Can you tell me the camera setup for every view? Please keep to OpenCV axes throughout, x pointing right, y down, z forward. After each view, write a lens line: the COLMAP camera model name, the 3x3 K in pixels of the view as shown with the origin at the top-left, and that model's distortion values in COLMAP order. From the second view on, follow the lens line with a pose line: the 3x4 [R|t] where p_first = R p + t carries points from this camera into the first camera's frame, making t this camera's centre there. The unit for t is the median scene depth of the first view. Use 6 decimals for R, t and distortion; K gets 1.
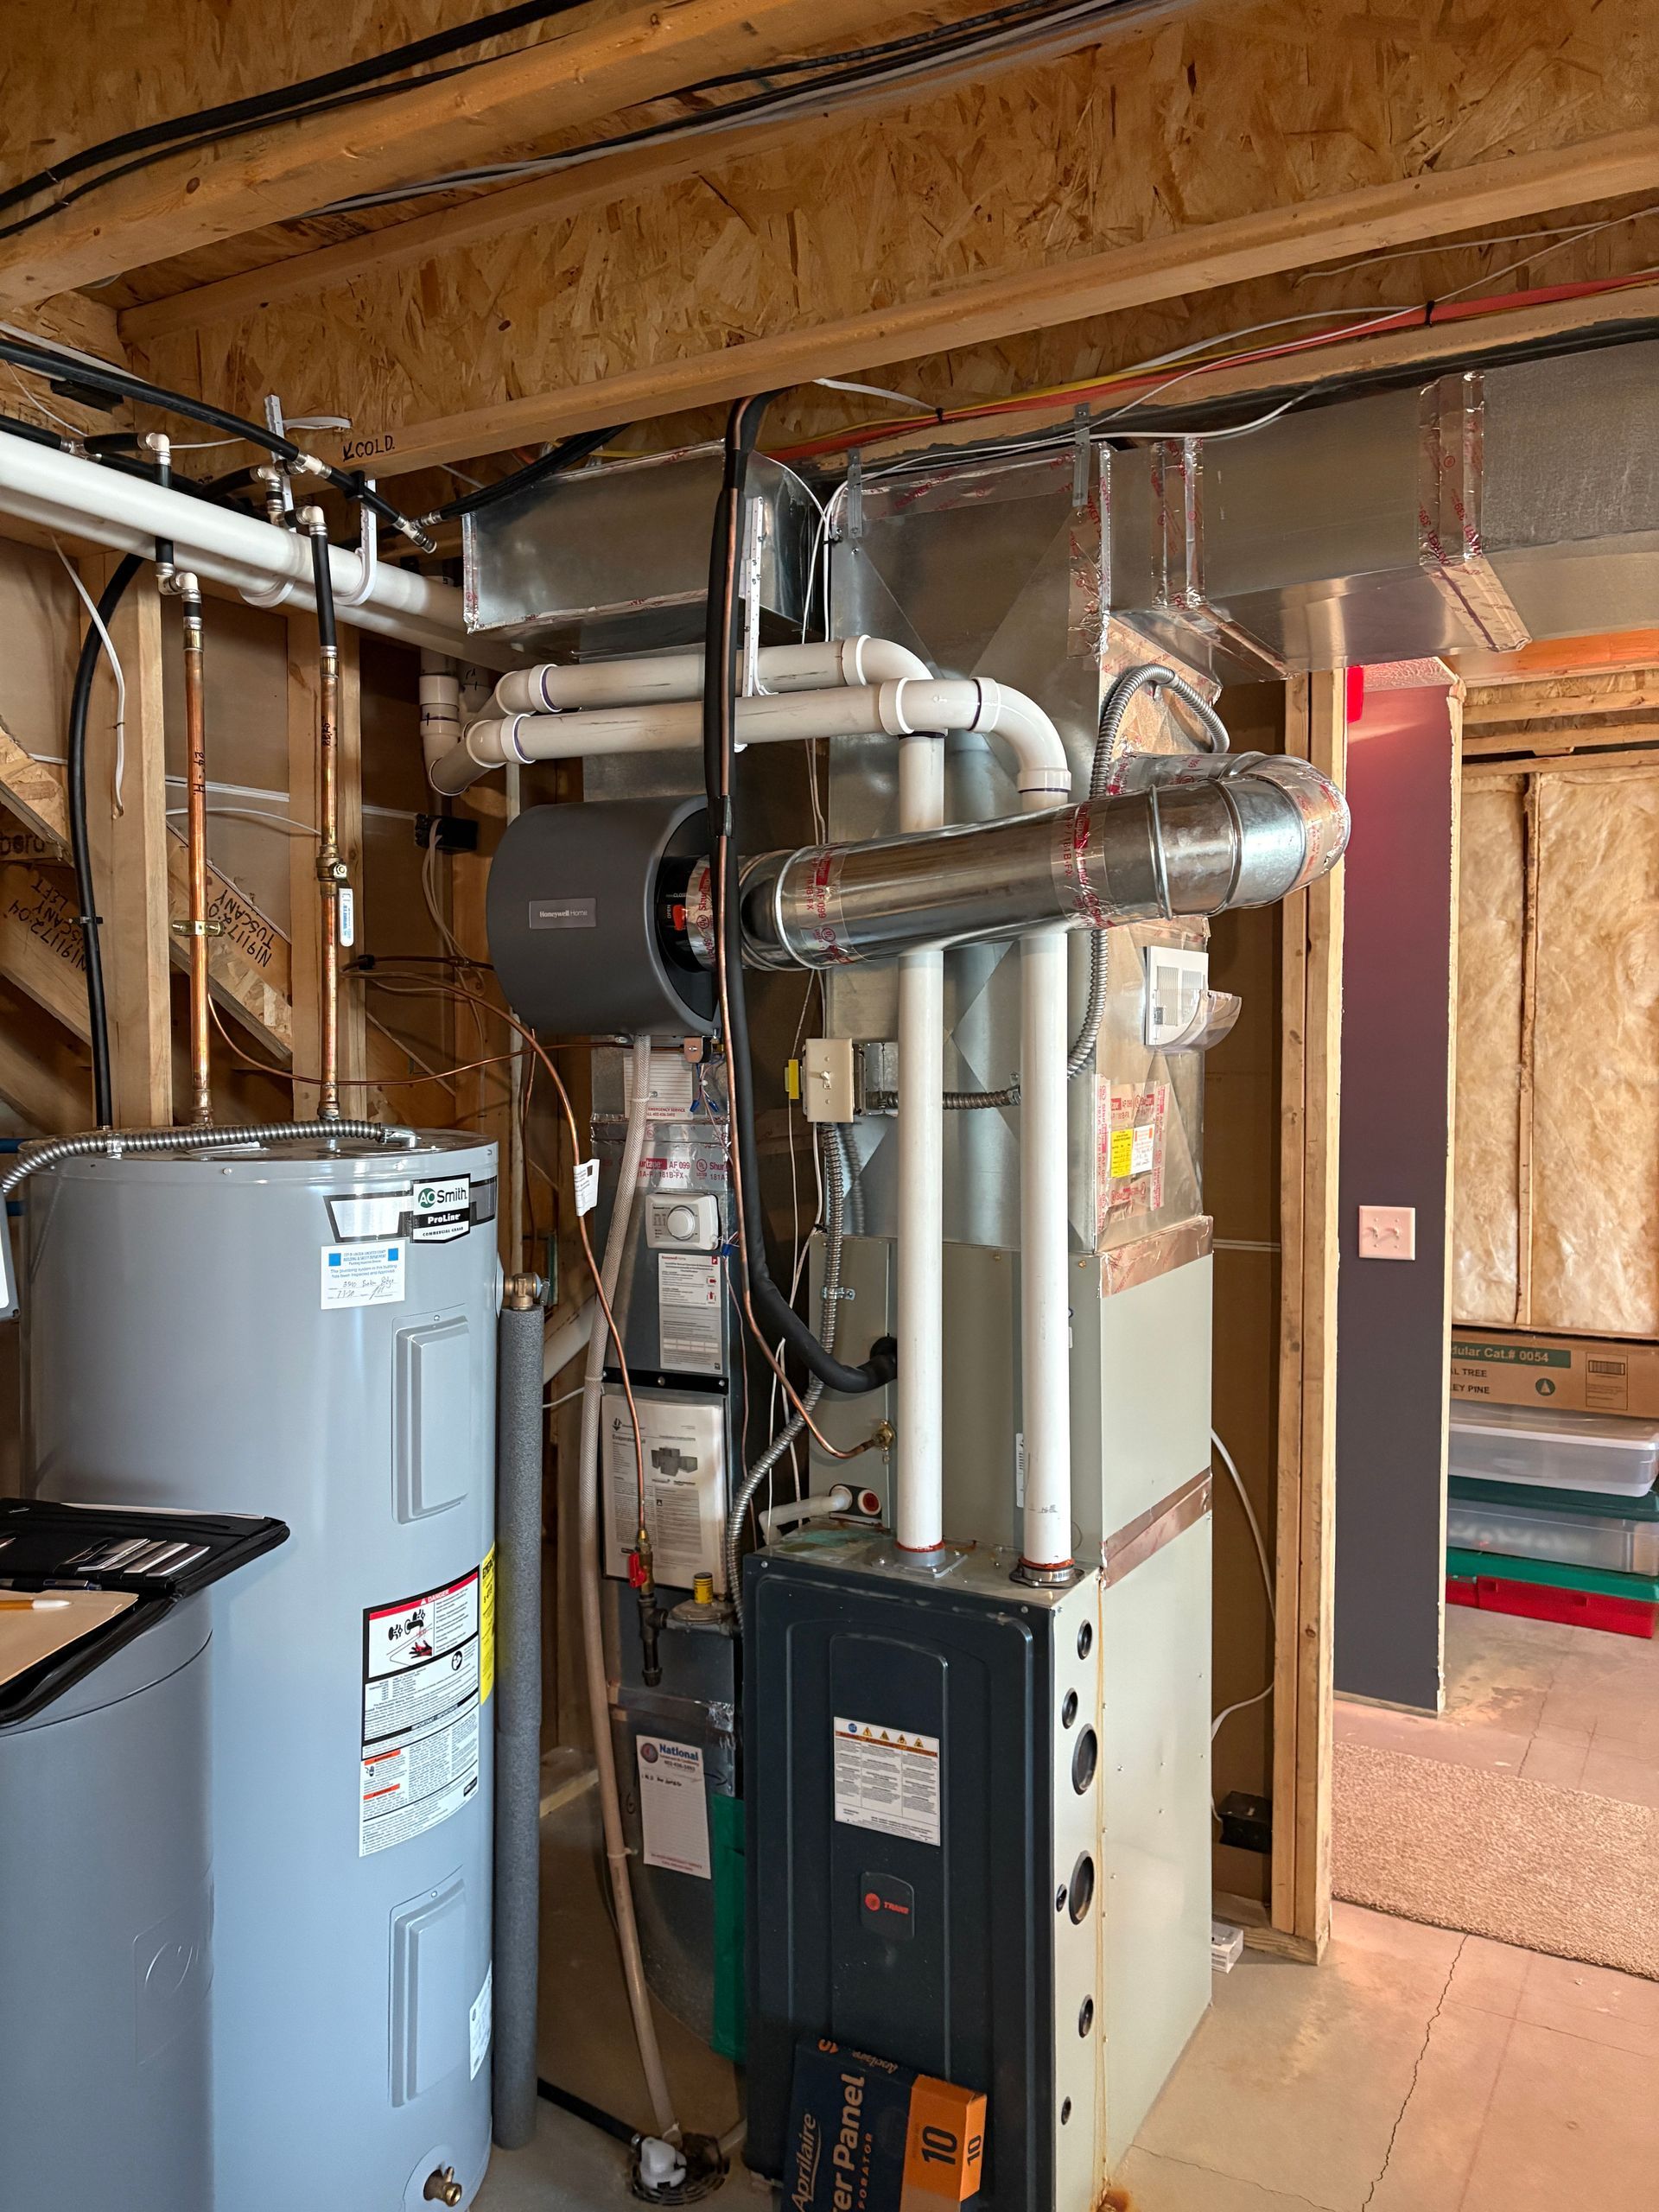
lens RADIAL K [[1664.5, 0, 825.9], [0, 1664.5, 1111.8], [0, 0, 1]] dist [0.063737, -0.062286]
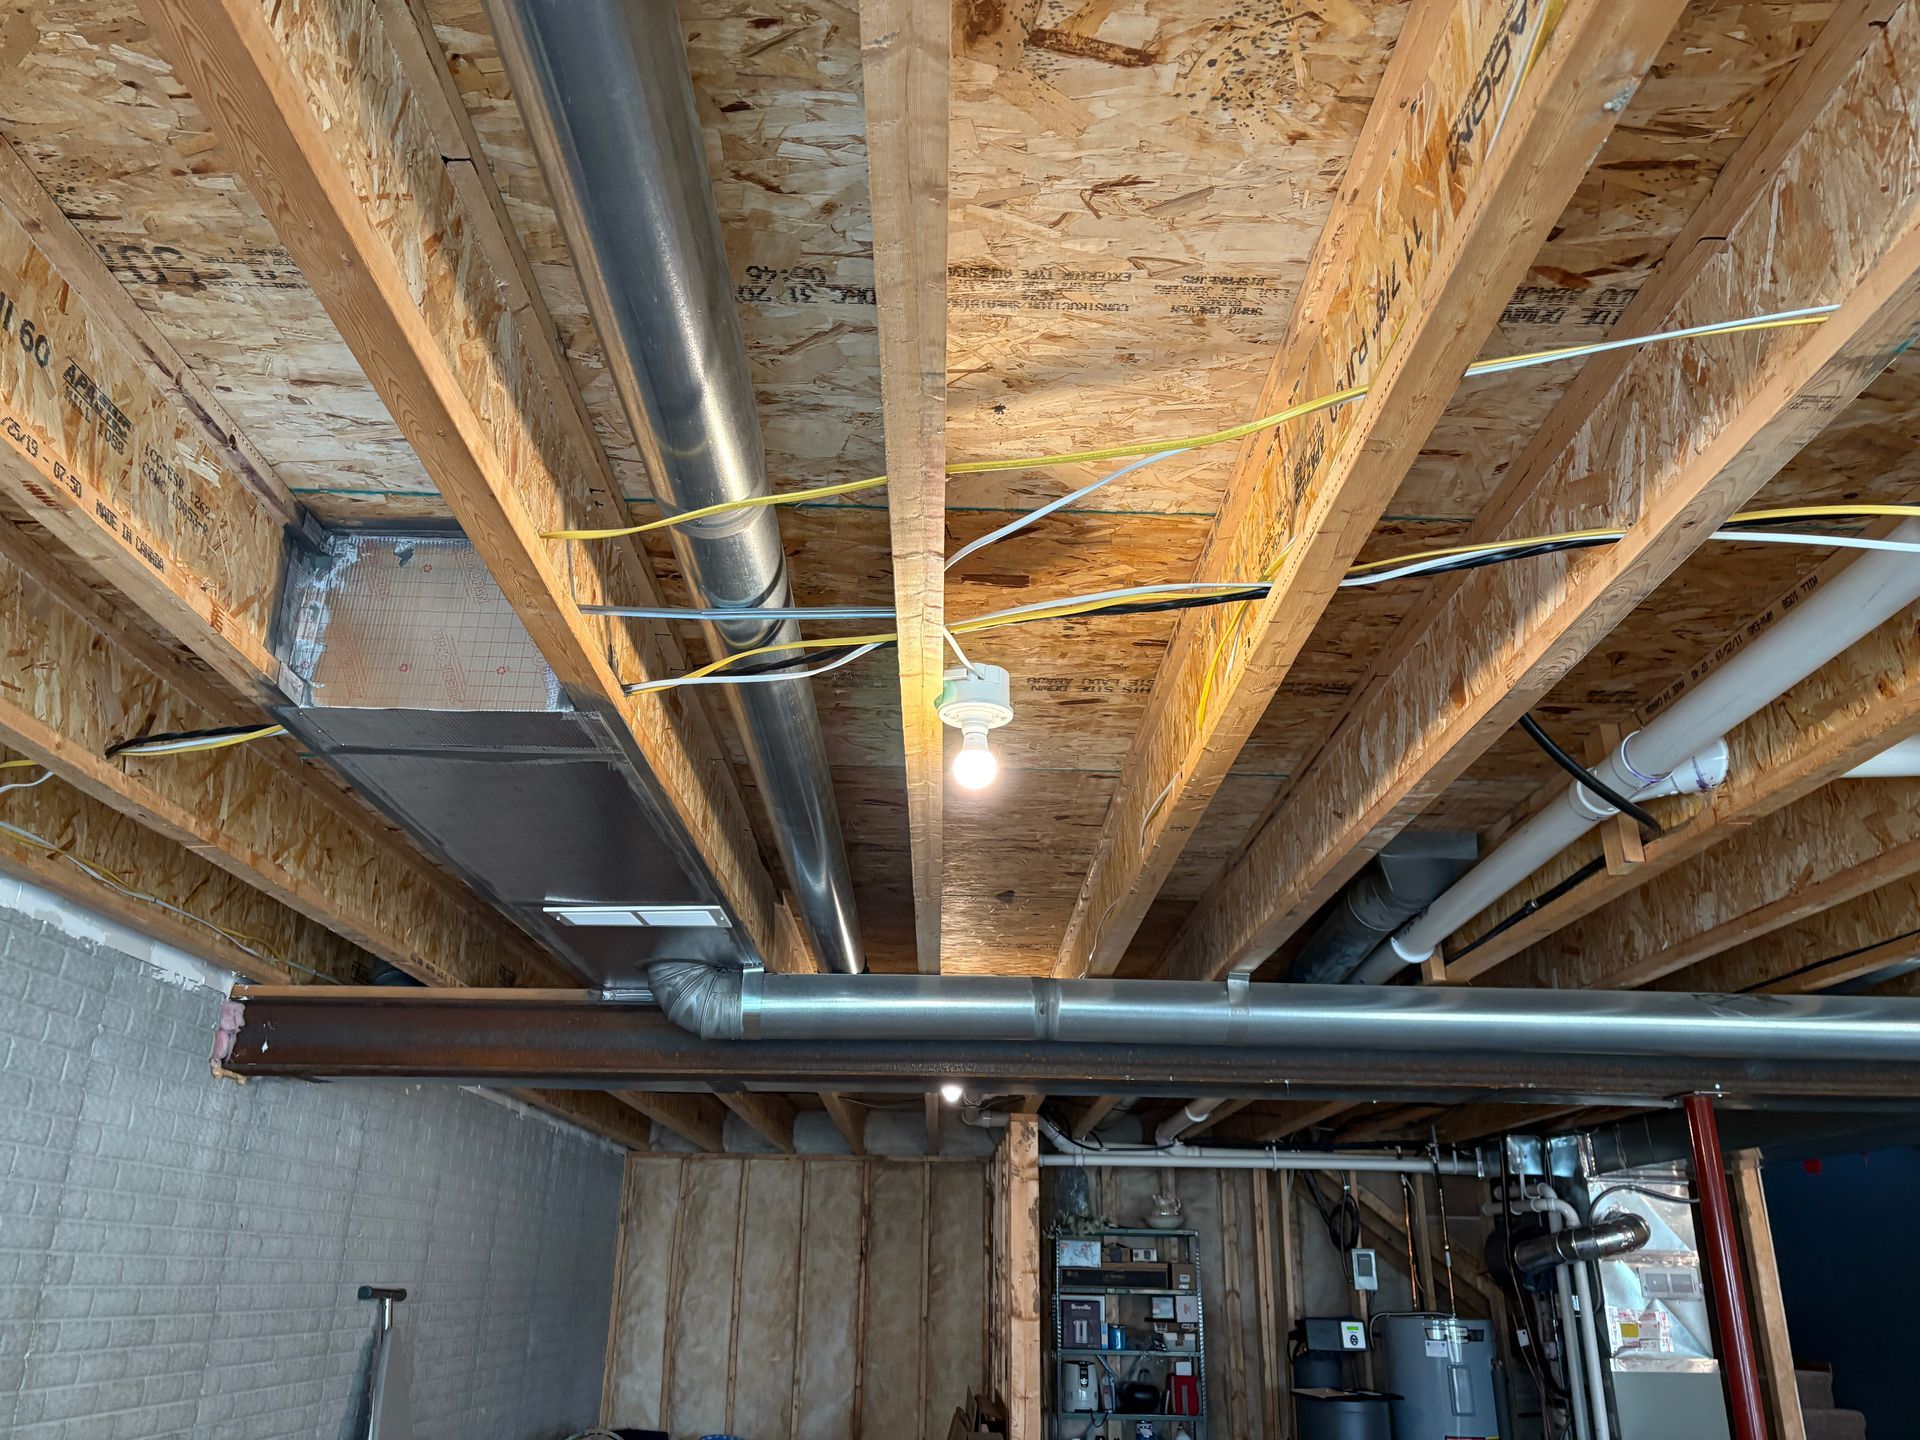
lens RADIAL K [[1444.7, 0, 949.9], [0, 1444.7, 734.8], [0, 0, 1]] dist [0.063737, -0.062286]
pose [[0.508385, -0.298862, -0.807605, 1.136193], [-0.058271, 0.923755, -0.378526, 0.058679], [0.859156, 0.239496, 0.452208, -0.947882]]
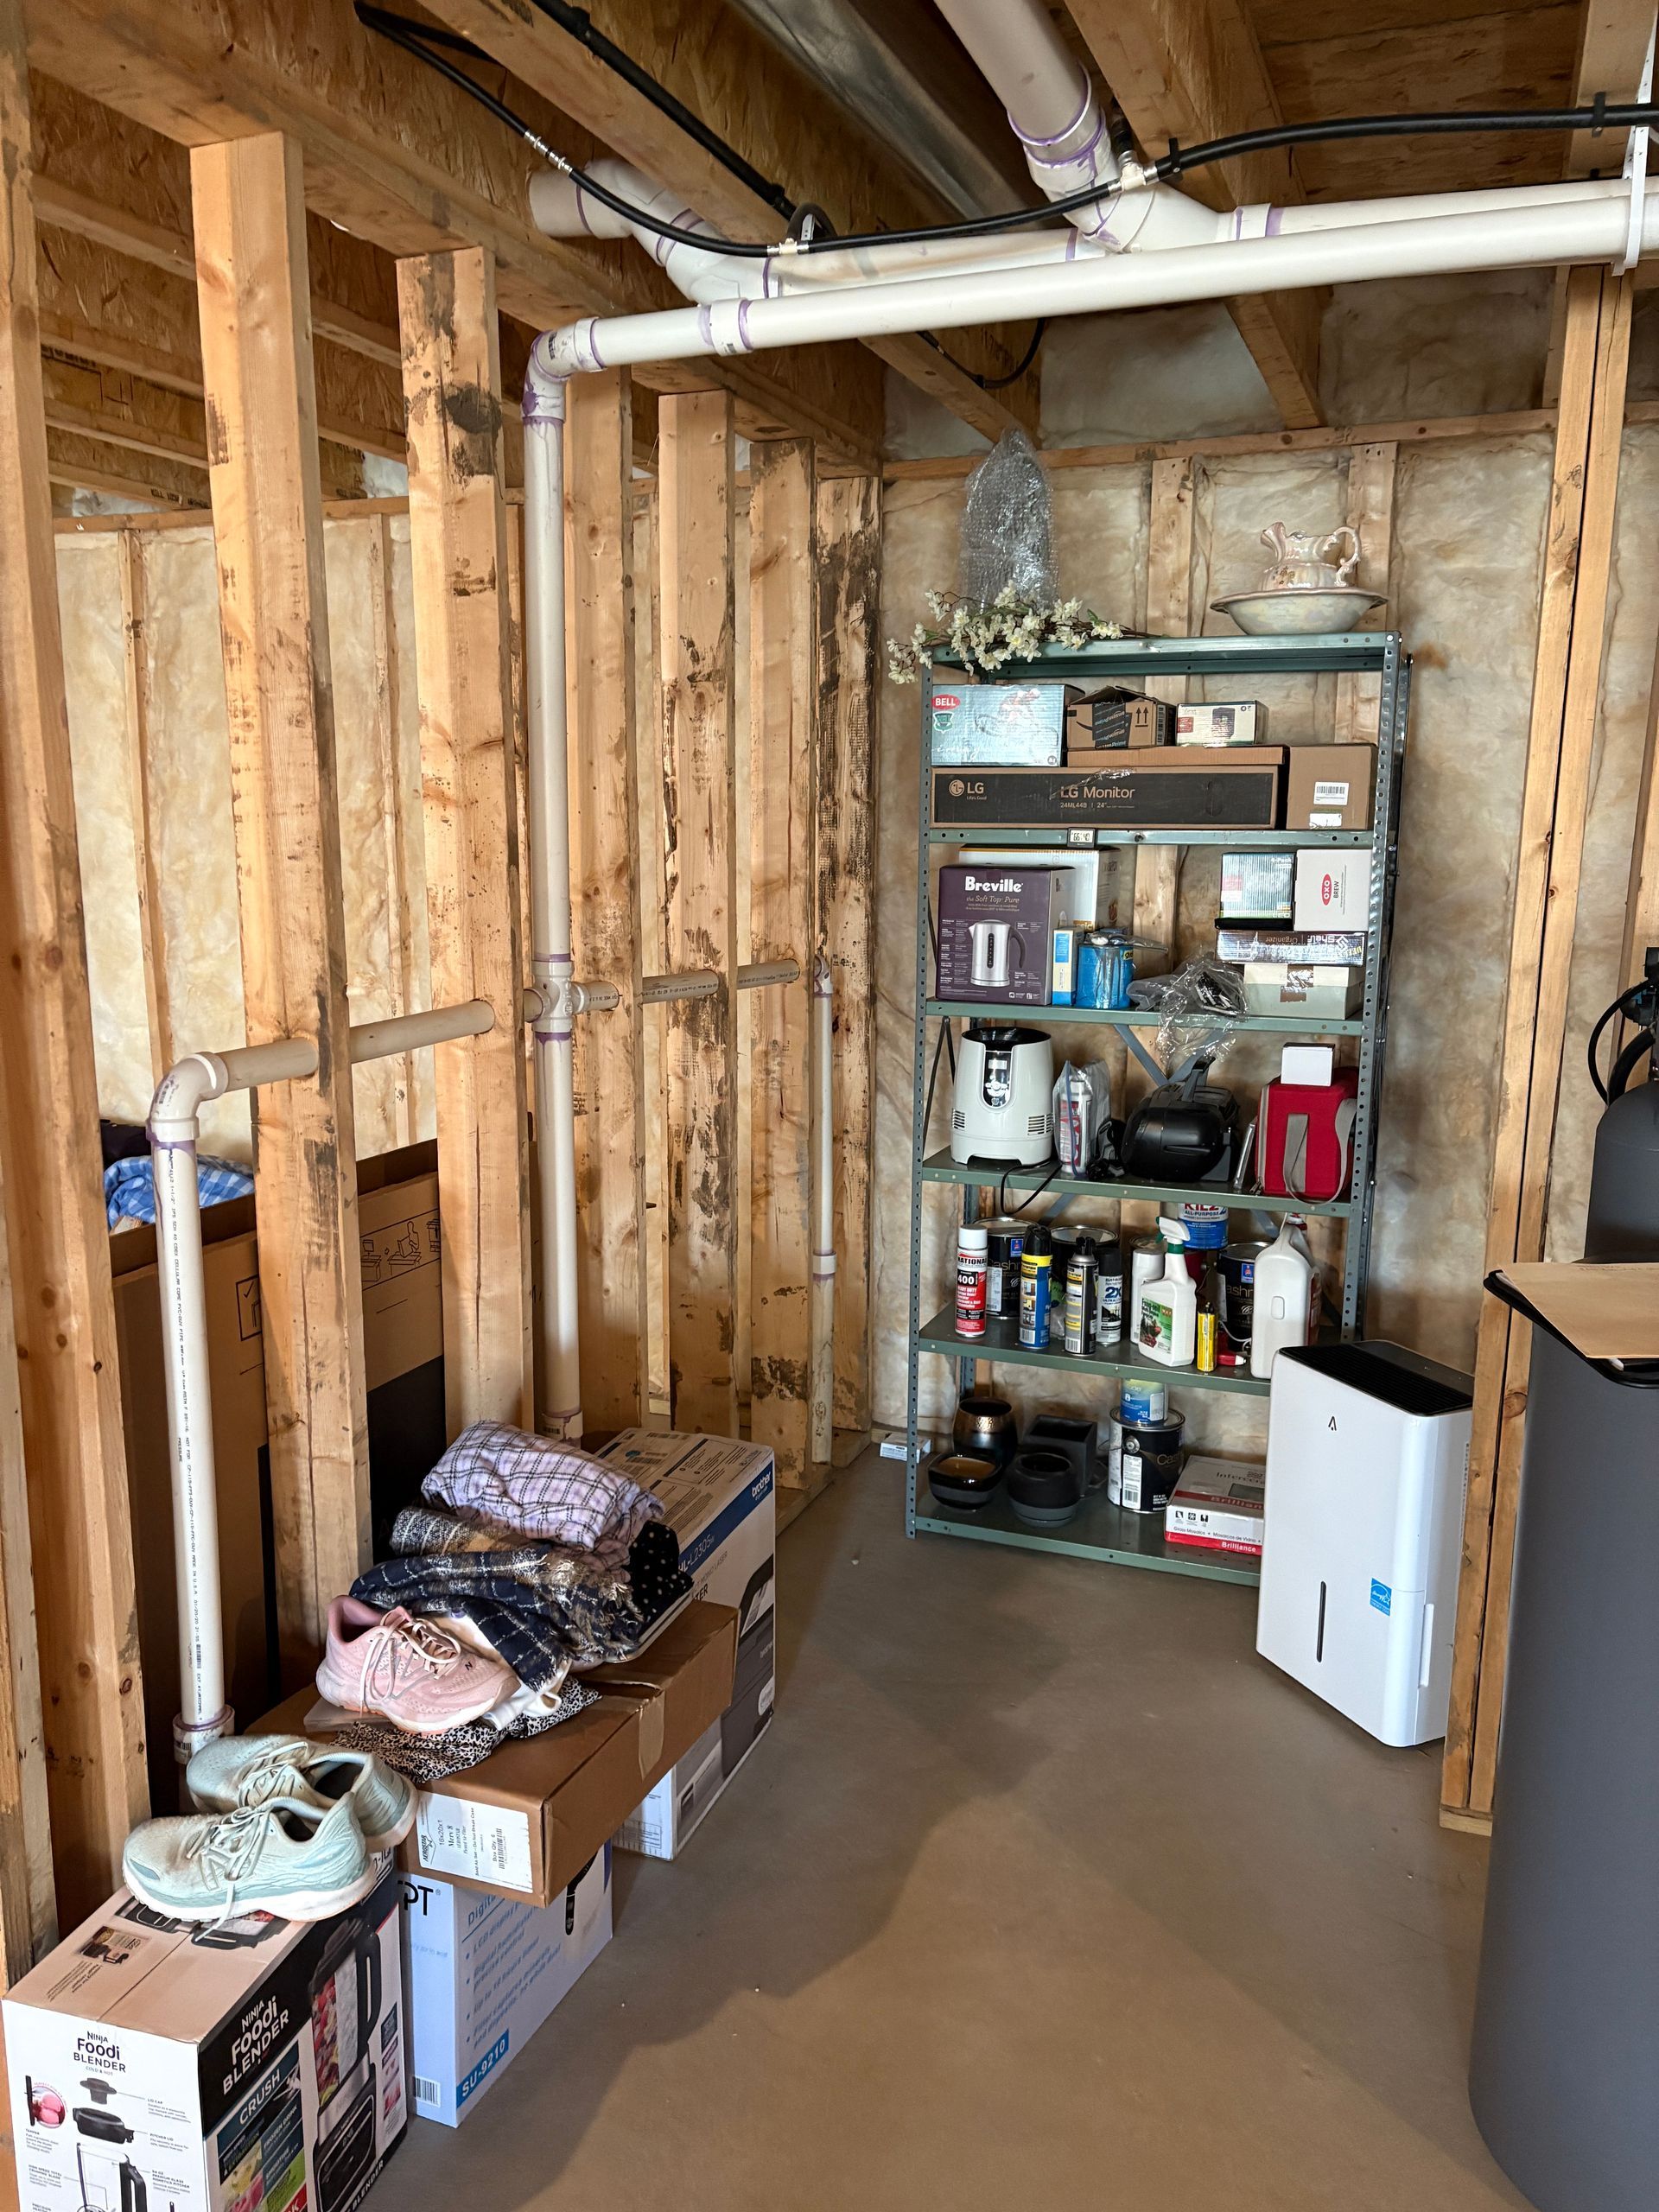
lens RADIAL K [[1664.5, 0, 820.6], [0, 1664.5, 1123.5], [0, 0, 1]] dist [0.063737, -0.062286]
pose [[0.140225, 0.175229, -0.974490, 0.158285], [-0.056279, 0.984034, 0.168847, 0.002724], [0.988519, 0.031167, 0.147848, 0.068848]]
